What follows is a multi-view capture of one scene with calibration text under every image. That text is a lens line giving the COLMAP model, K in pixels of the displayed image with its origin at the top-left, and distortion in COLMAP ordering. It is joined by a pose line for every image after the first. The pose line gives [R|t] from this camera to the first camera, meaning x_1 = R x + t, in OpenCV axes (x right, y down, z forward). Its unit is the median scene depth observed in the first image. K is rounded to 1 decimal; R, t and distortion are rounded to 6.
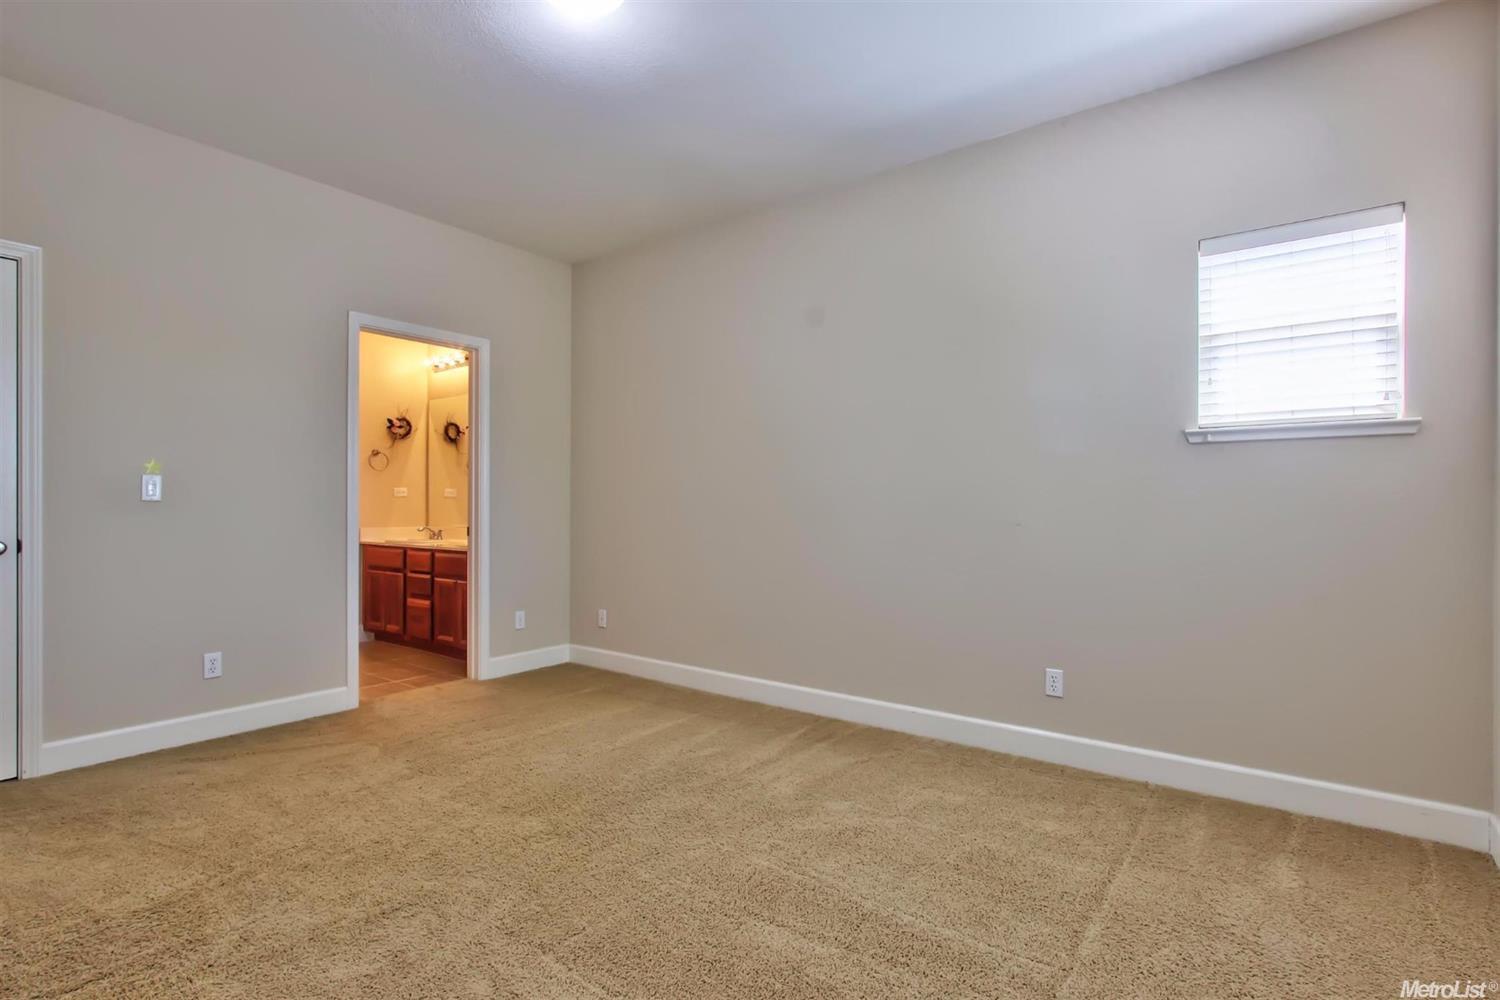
lens RADIAL K [[725.7, 0, 750.0], [0, 725.7, 500.0], [0, 0, 1]] dist [-0.001668, -0.000271]
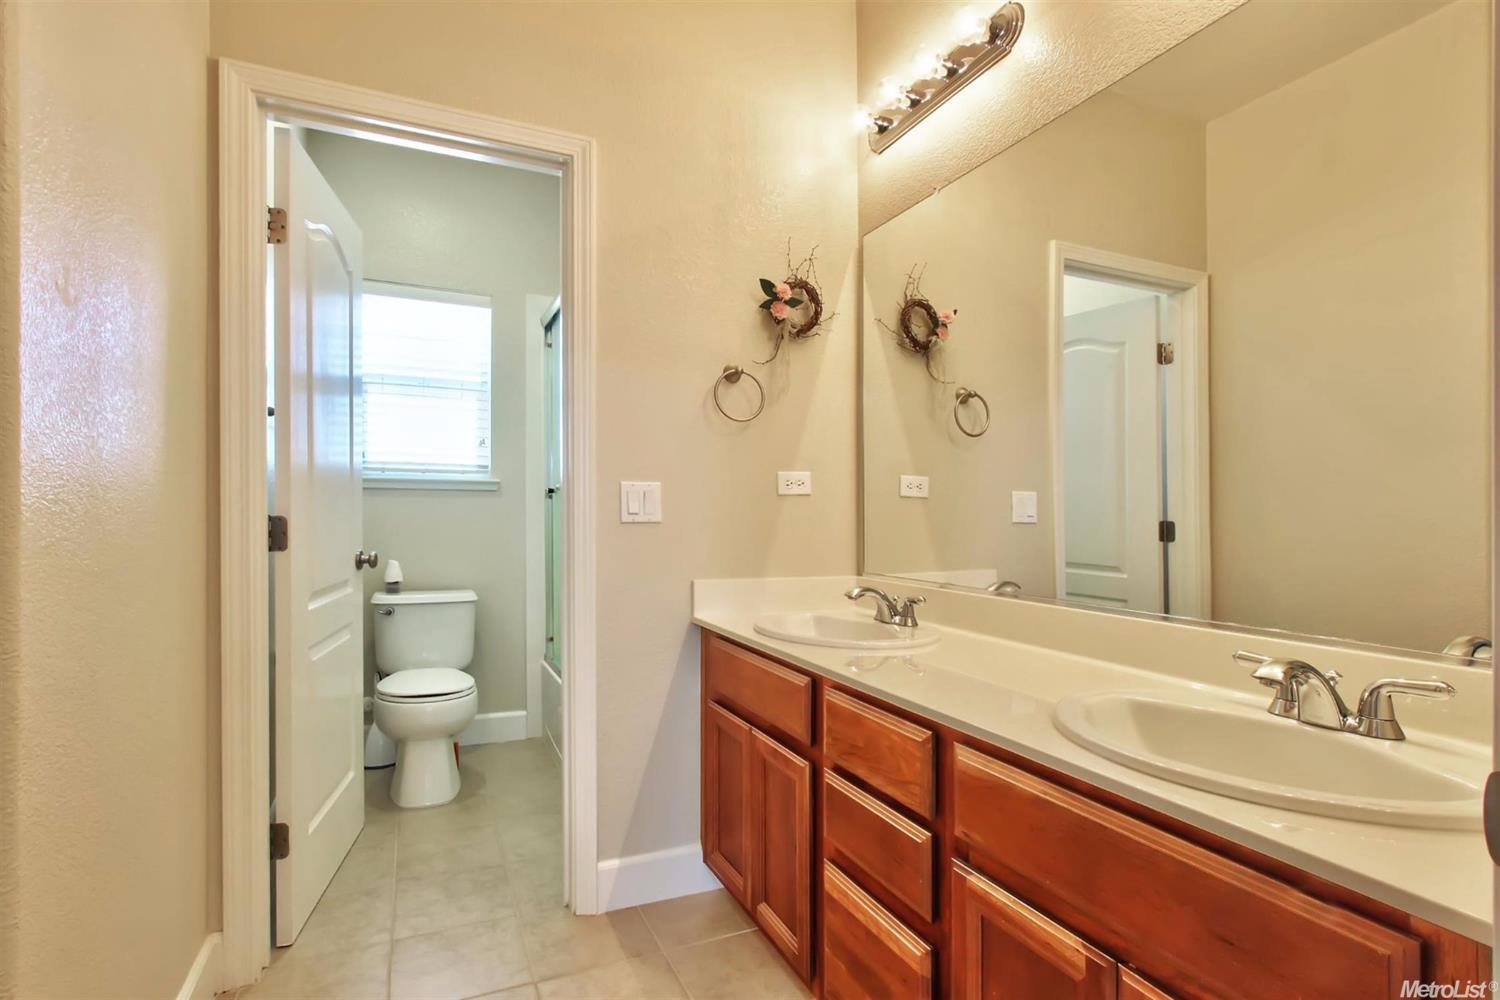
lens RADIAL K [[725.7, 0, 750.0], [0, 725.7, 500.0], [0, 0, 1]] dist [-0.001668, -0.000271]
pose [[0.878629, -0.018165, -0.477160, -0.328425], [0.003511, 0.999495, -0.031584, 0.008753], [0.477493, 0.026076, 0.878249, 0.670860]]
